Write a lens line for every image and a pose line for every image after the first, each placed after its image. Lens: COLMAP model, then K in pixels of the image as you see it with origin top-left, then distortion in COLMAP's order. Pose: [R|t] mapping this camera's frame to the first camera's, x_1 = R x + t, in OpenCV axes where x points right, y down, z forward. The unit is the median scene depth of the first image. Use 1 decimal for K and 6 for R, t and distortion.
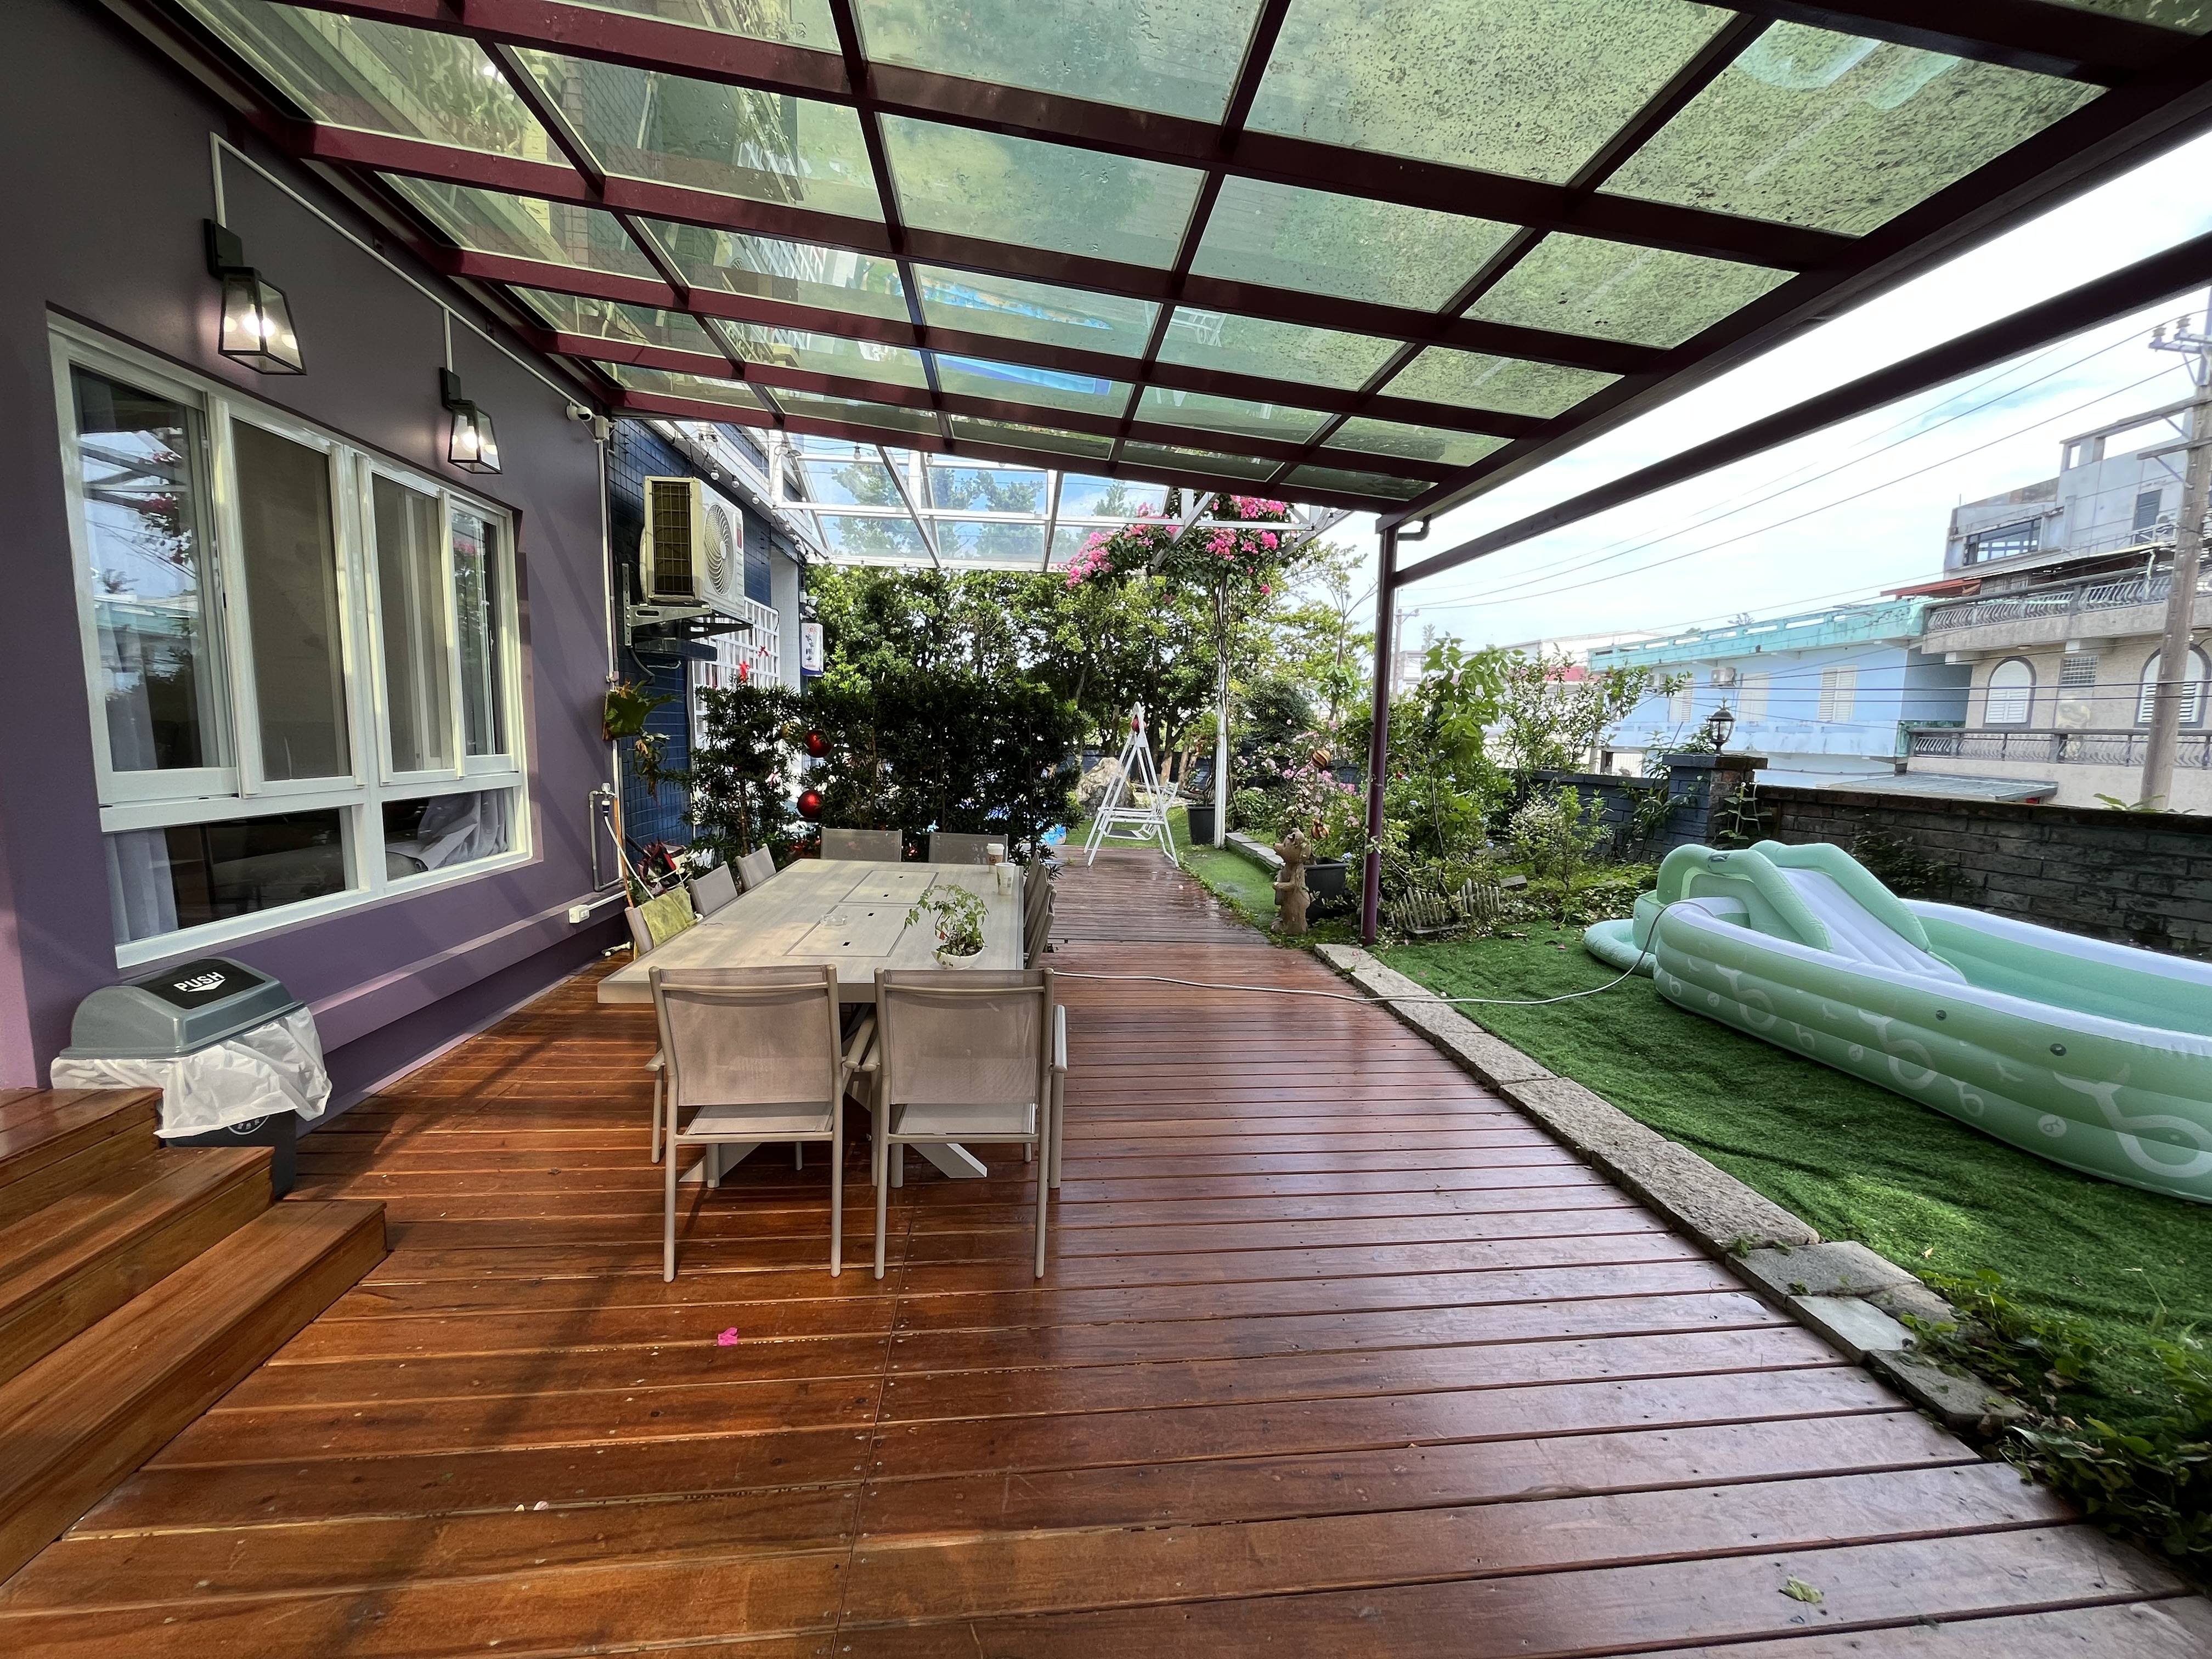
lens RADIAL K [[878.6, 0, 1107.3], [0, 878.6, 826.7], [0, 0, 1]] dist [-0.016798, 0.000390]
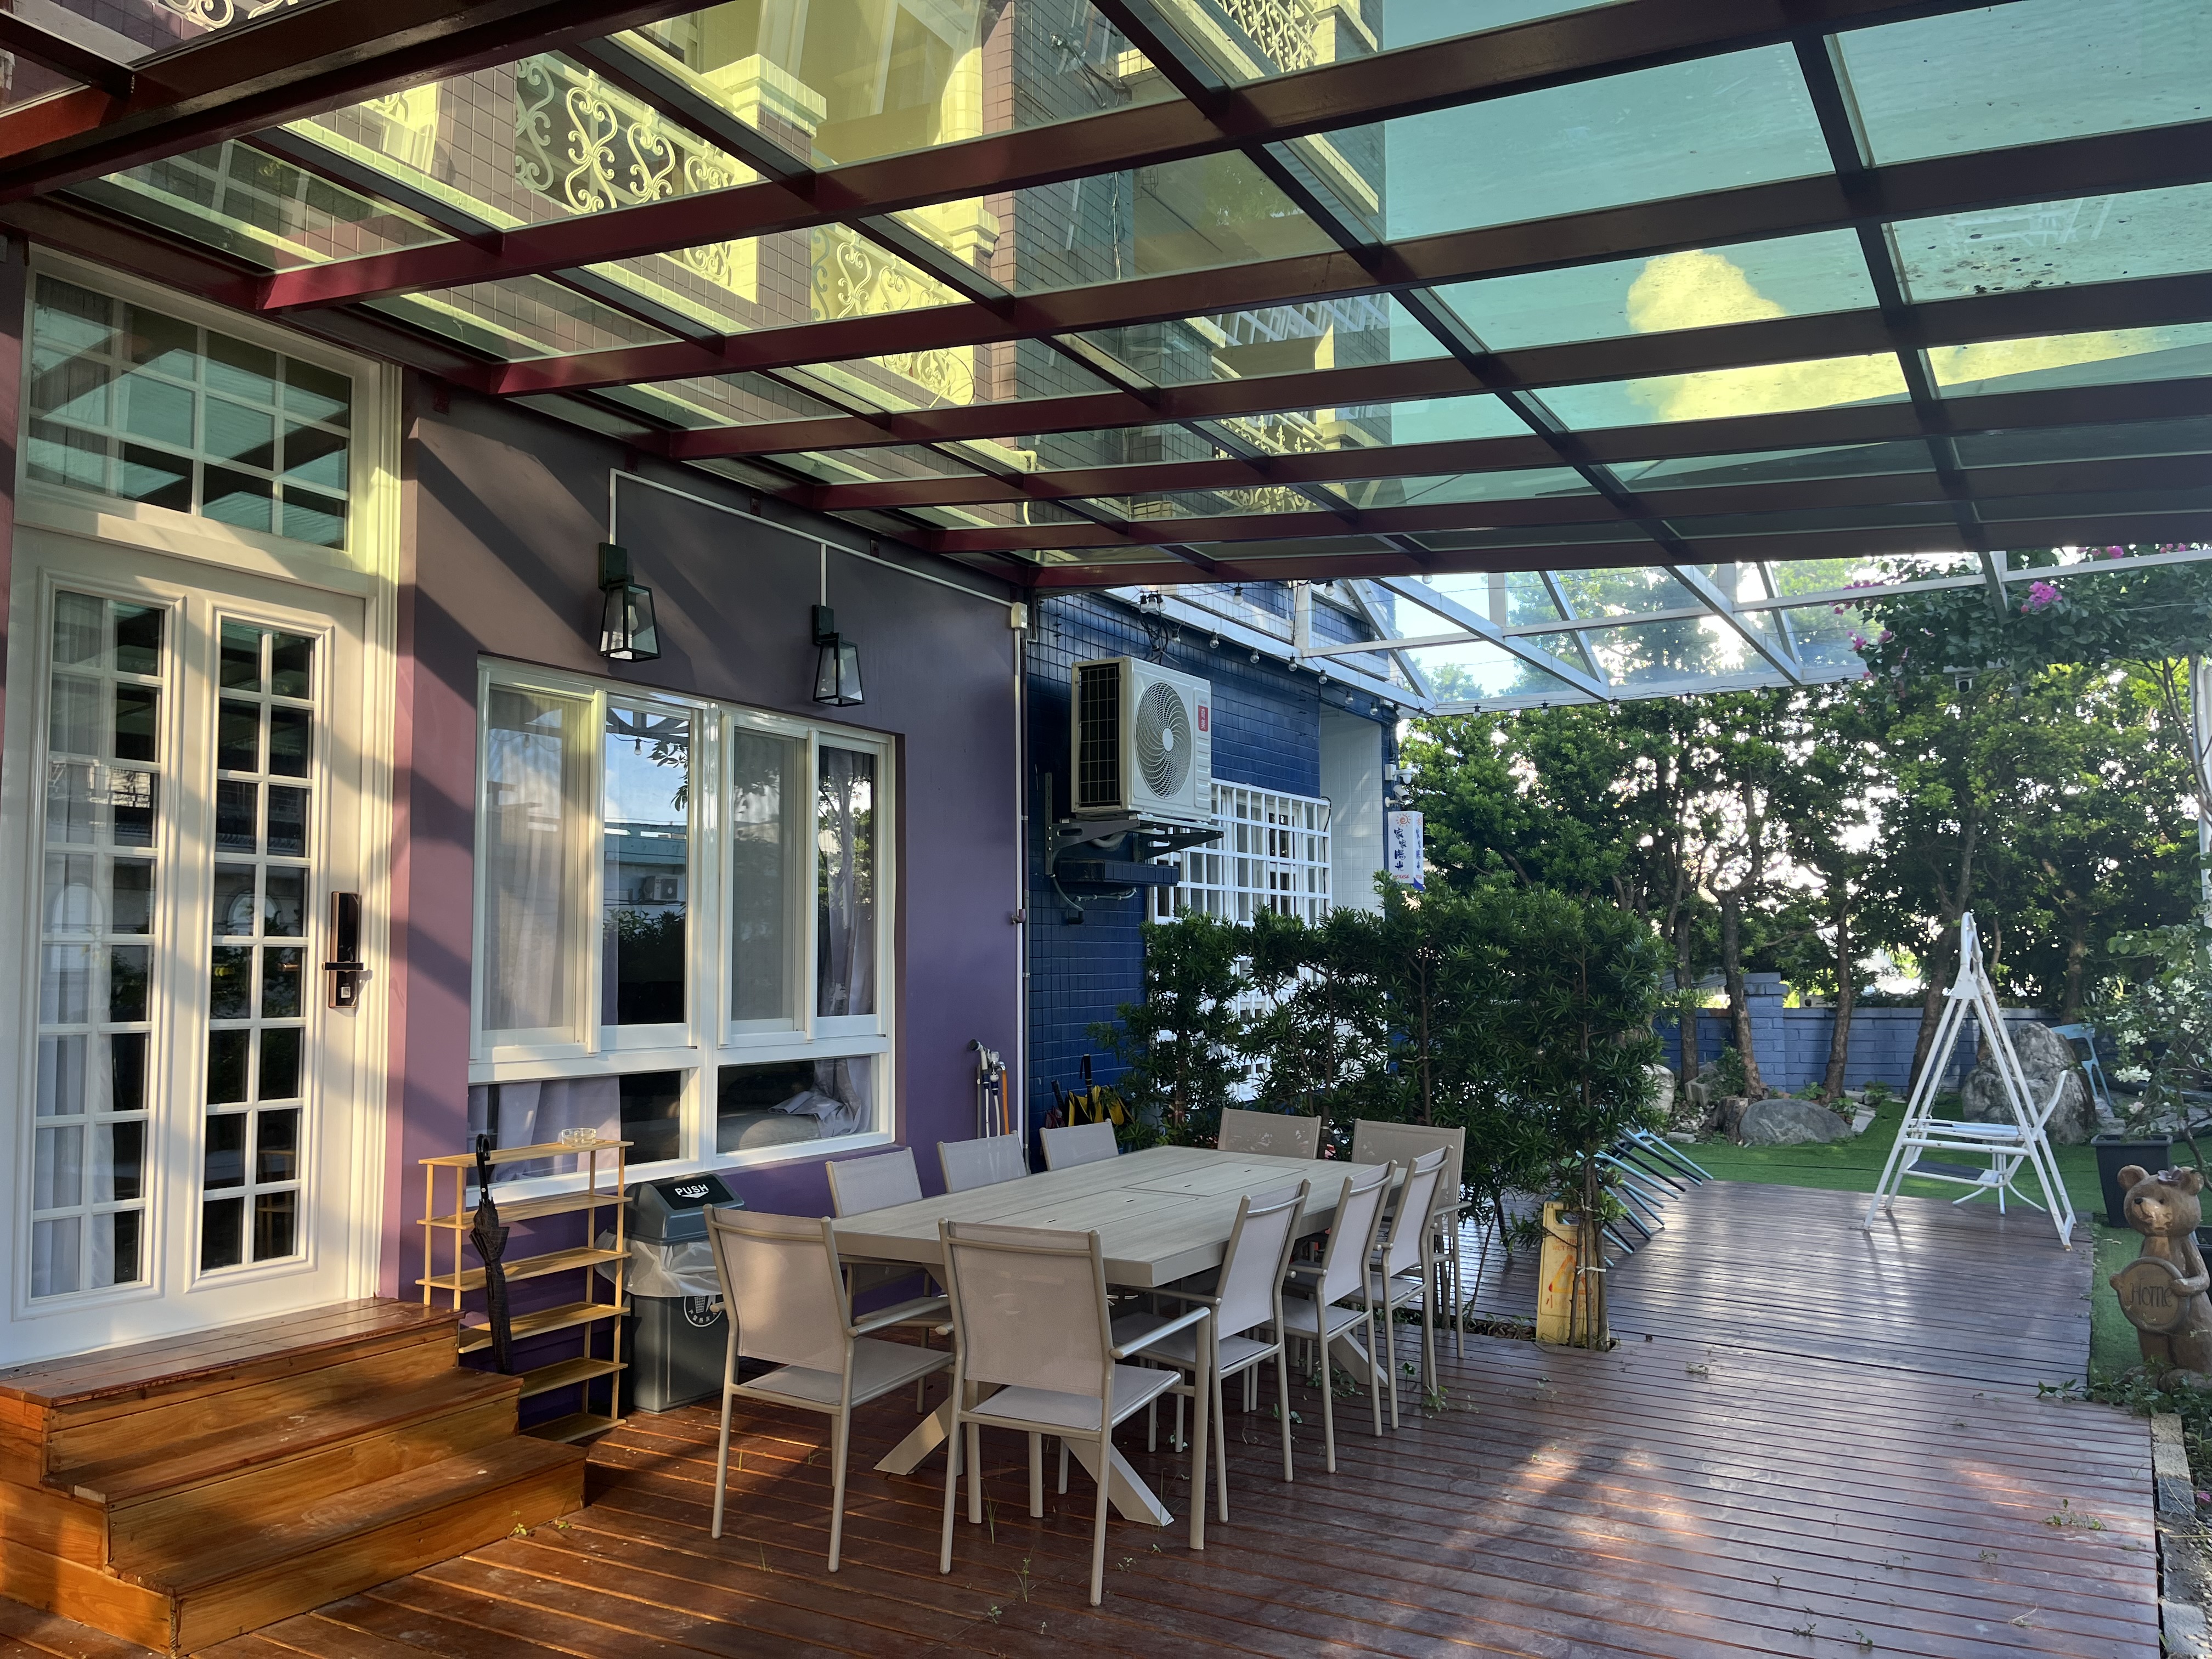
lens RADIAL K [[1642.9, 0, 1098.4], [0, 1642.9, 823.0], [0, 0, 1]] dist [0.044348, -0.076619]
pose [[0.801955, -0.081600, -0.591785, 0.516269], [-0.039390, 0.981248, -0.188680, 0.030482], [0.596084, 0.174624, 0.783703, -0.180278]]
